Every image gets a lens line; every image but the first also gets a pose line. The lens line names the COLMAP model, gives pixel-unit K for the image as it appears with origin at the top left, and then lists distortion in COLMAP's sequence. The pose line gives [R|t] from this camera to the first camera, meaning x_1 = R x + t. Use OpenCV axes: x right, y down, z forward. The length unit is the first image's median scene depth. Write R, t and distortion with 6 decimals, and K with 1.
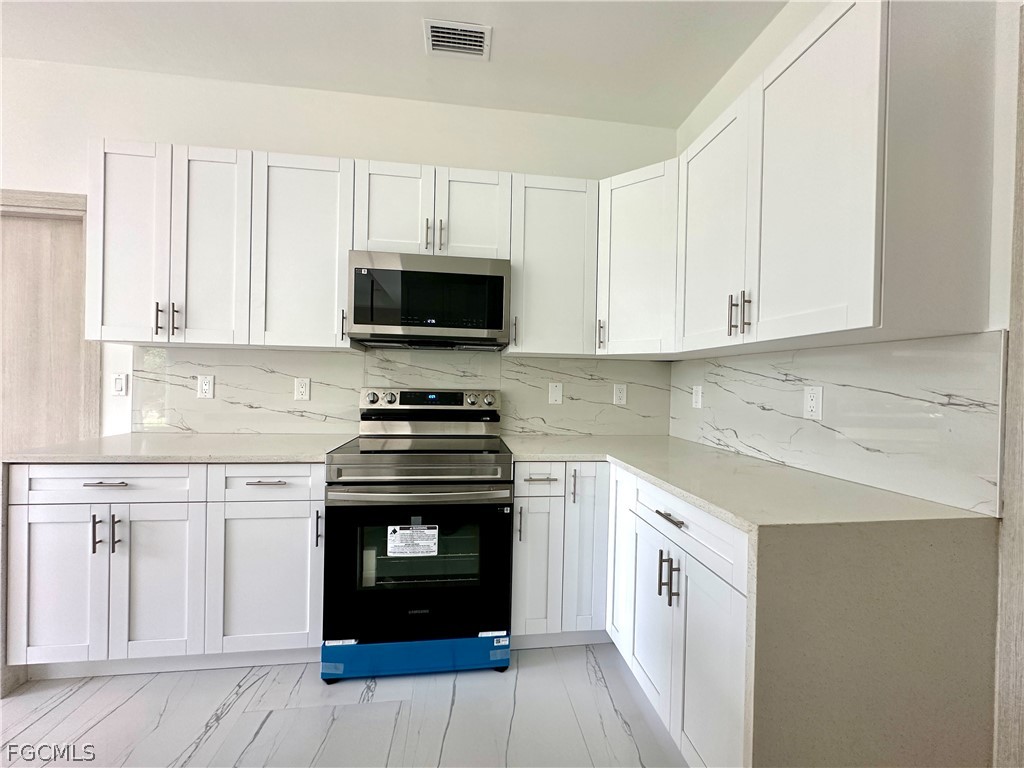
lens RADIAL K [[408.7, 0, 510.2], [0, 408.7, 384.4], [0, 0, 1]] dist [-0.002322, 0.000432]
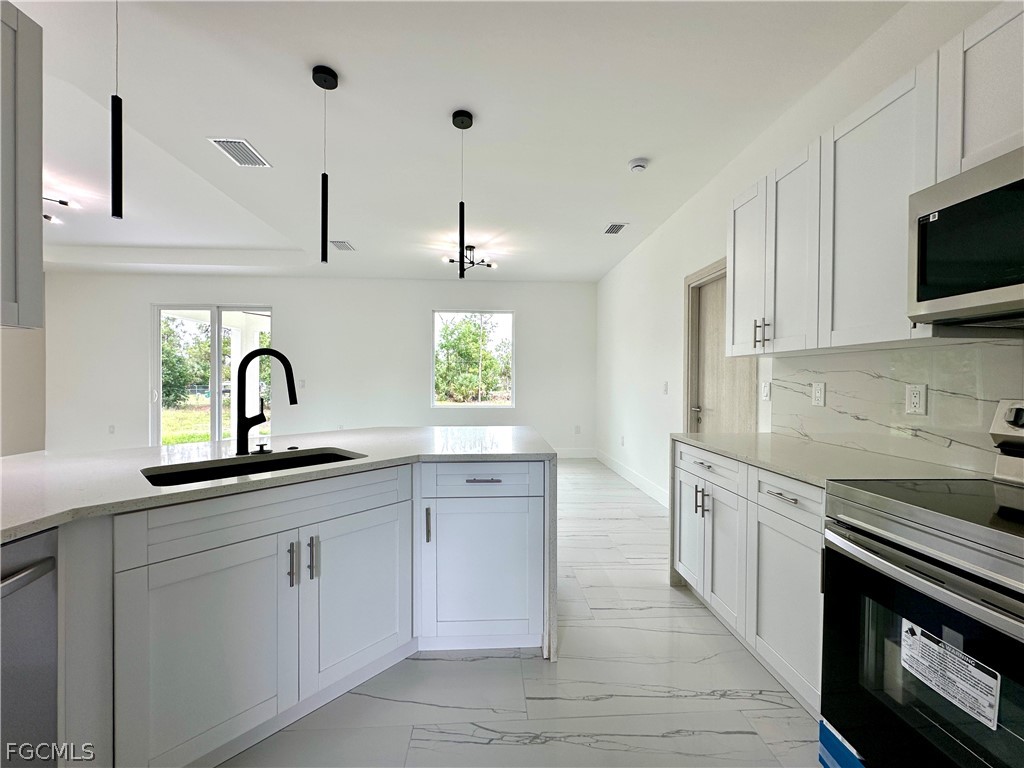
lens RADIAL K [[408.7, 0, 510.2], [0, 408.7, 384.4], [0, 0, 1]] dist [-0.002322, 0.000432]
pose [[-0.072967, -0.010921, -0.997275, 0.348341], [-0.014400, 0.999847, -0.009896, 0.003264], [0.997230, 0.013639, -0.073114, 0.407874]]
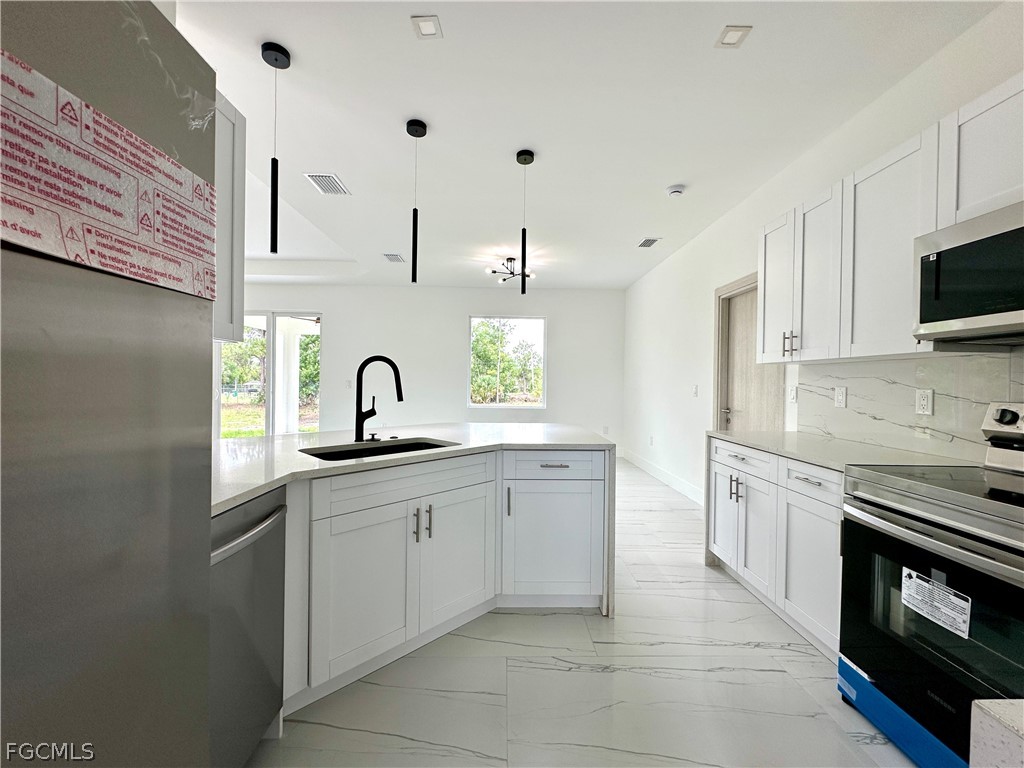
lens RADIAL K [[408.7, 0, 510.2], [0, 408.7, 384.4], [0, 0, 1]] dist [-0.002322, 0.000432]
pose [[-0.110646, -0.016077, -0.993730, 0.571940], [-0.023127, 0.999640, -0.013598, 0.008108], [0.993591, 0.021478, -0.110978, 0.272883]]
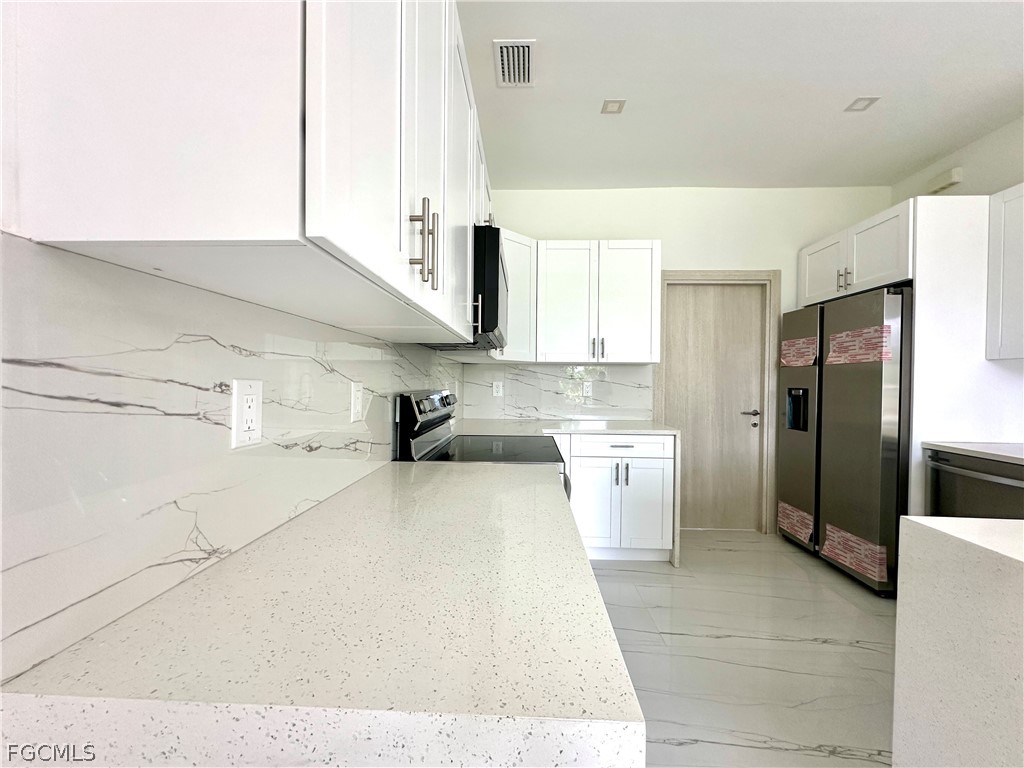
lens RADIAL K [[408.7, 0, 510.2], [0, 408.7, 384.4], [0, 0, 1]] dist [-0.002322, 0.000432]
pose [[0.167307, -0.026665, 0.985544, -1.284874], [-0.000384, 0.999632, 0.027111, -0.034065], [-0.985905, -0.004915, 0.167235, 0.880972]]
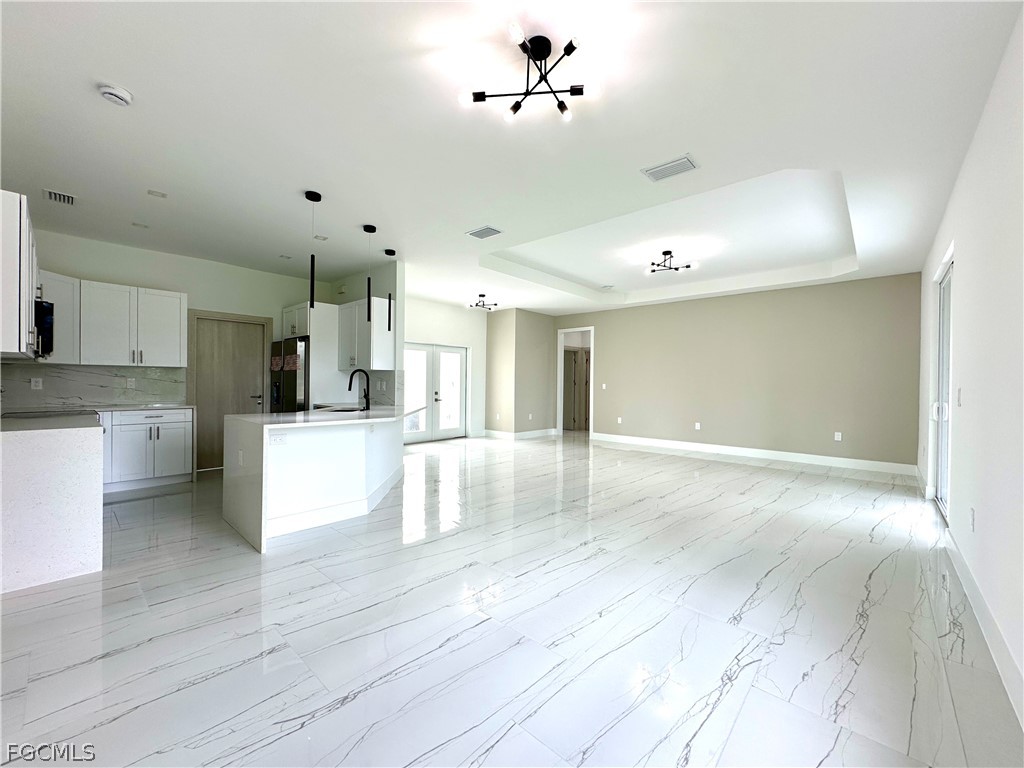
lens RADIAL K [[408.7, 0, 510.2], [0, 408.7, 384.4], [0, 0, 1]] dist [-0.002322, 0.000432]
pose [[-0.649226, -0.026818, 0.760123, -3.123576], [-0.016099, 0.999639, 0.021517, -0.055988], [-0.760425, 0.001732, -0.649423, 0.685843]]
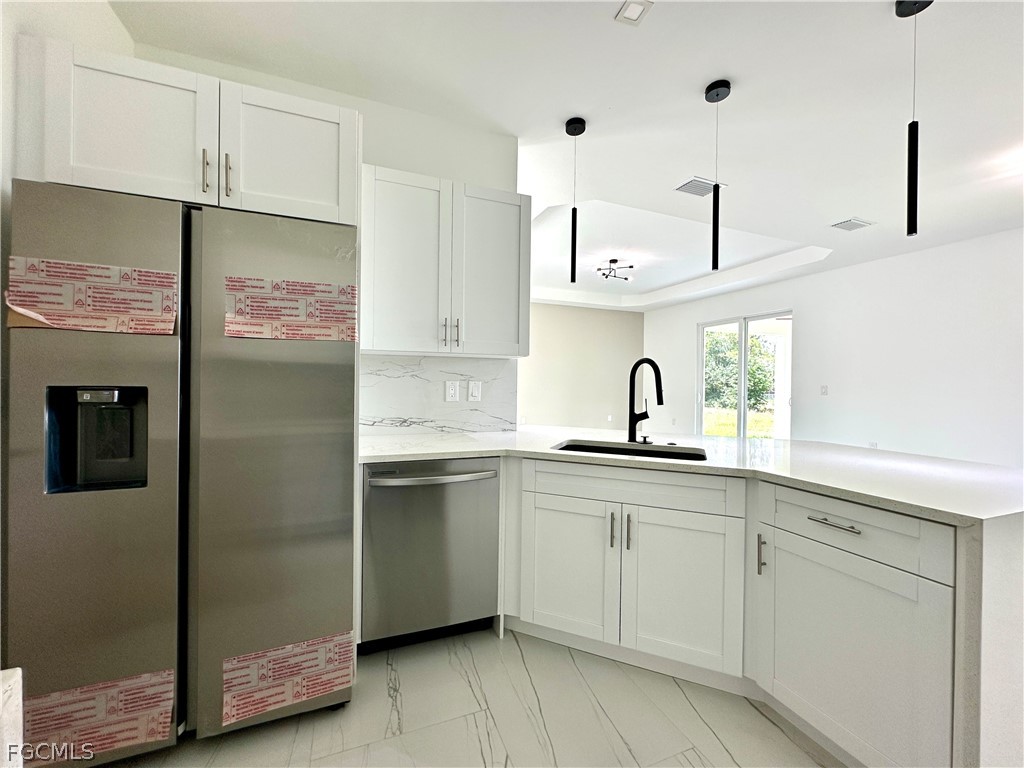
lens RADIAL K [[408.7, 0, 510.2], [0, 408.7, 384.4], [0, 0, 1]] dist [-0.002322, 0.000432]
pose [[-0.968434, -0.029792, -0.247483, 0.094945], [-0.033102, 0.999409, 0.009222, -0.004803], [0.247062, 0.017123, -0.968848, 0.816884]]
